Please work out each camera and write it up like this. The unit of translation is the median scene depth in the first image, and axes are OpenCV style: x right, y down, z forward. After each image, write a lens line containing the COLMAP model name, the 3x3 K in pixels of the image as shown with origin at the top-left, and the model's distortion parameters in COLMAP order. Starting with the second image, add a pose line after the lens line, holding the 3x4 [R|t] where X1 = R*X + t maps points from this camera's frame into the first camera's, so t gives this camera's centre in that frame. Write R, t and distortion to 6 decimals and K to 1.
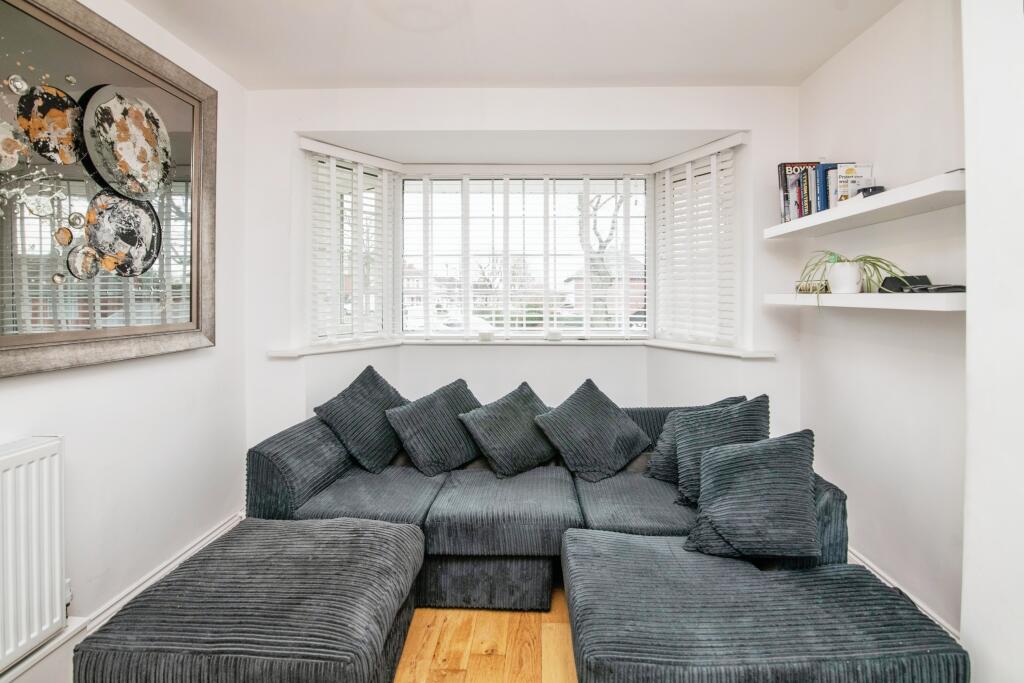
lens RADIAL K [[487.5, 0, 528.2], [0, 487.5, 297.0], [0, 0, 1]] dist [-0.019196, 0.000856]
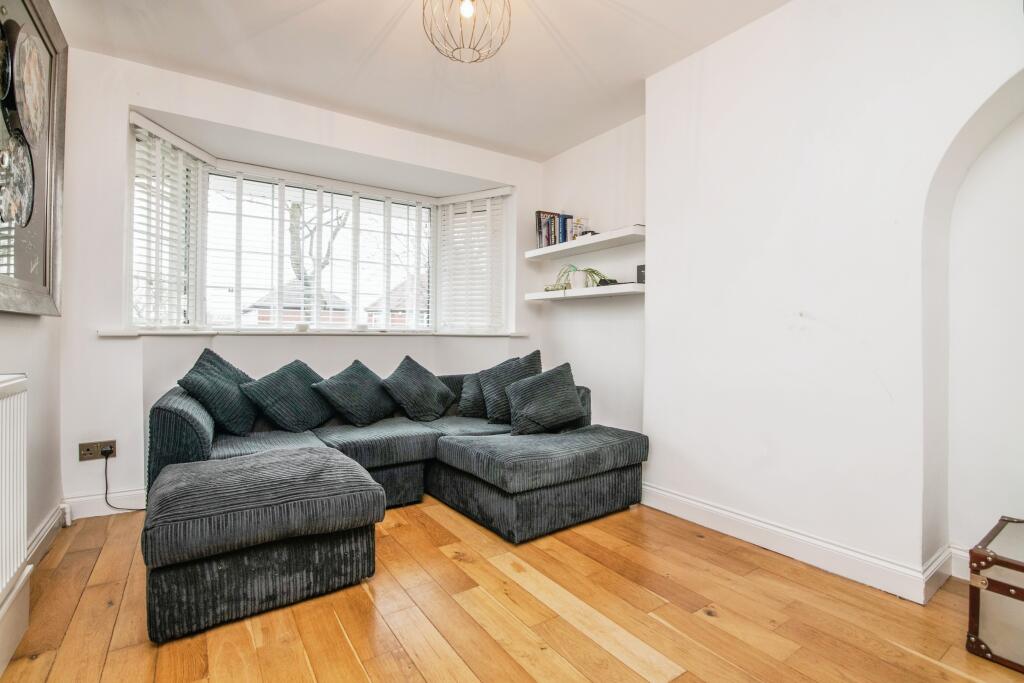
lens RADIAL K [[480.9, 0, 509.2], [0, 480.9, 333.2], [0, 0, 1]] dist [-0.016902, 0.000237]
pose [[0.822579, 0.005574, 0.568623, -0.496058], [-0.006872, 0.999976, 0.000140, 0.139115], [-0.568609, -0.004023, 0.822598, -0.270967]]
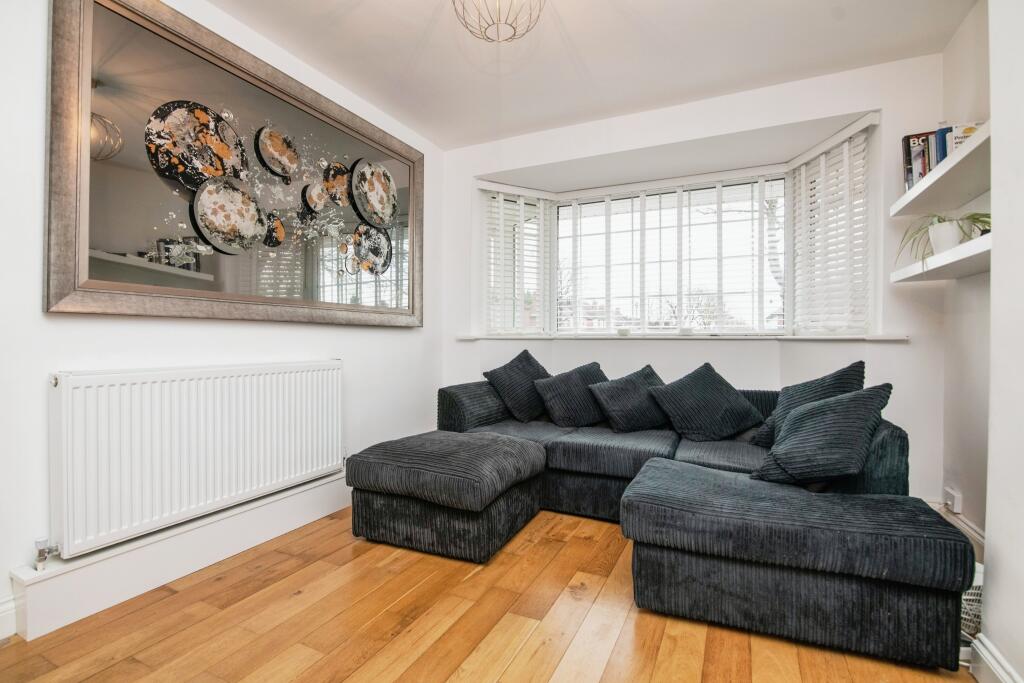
lens RADIAL K [[475.0, 0, 504.8], [0, 475.0, 344.3], [0, 0, 1]] dist [-0.014814, -0.000101]
pose [[0.903652, 0.006483, -0.428219, 0.221226], [-0.001958, 0.999937, 0.011007, 0.149757], [0.428263, -0.009109, 0.903608, -0.227499]]
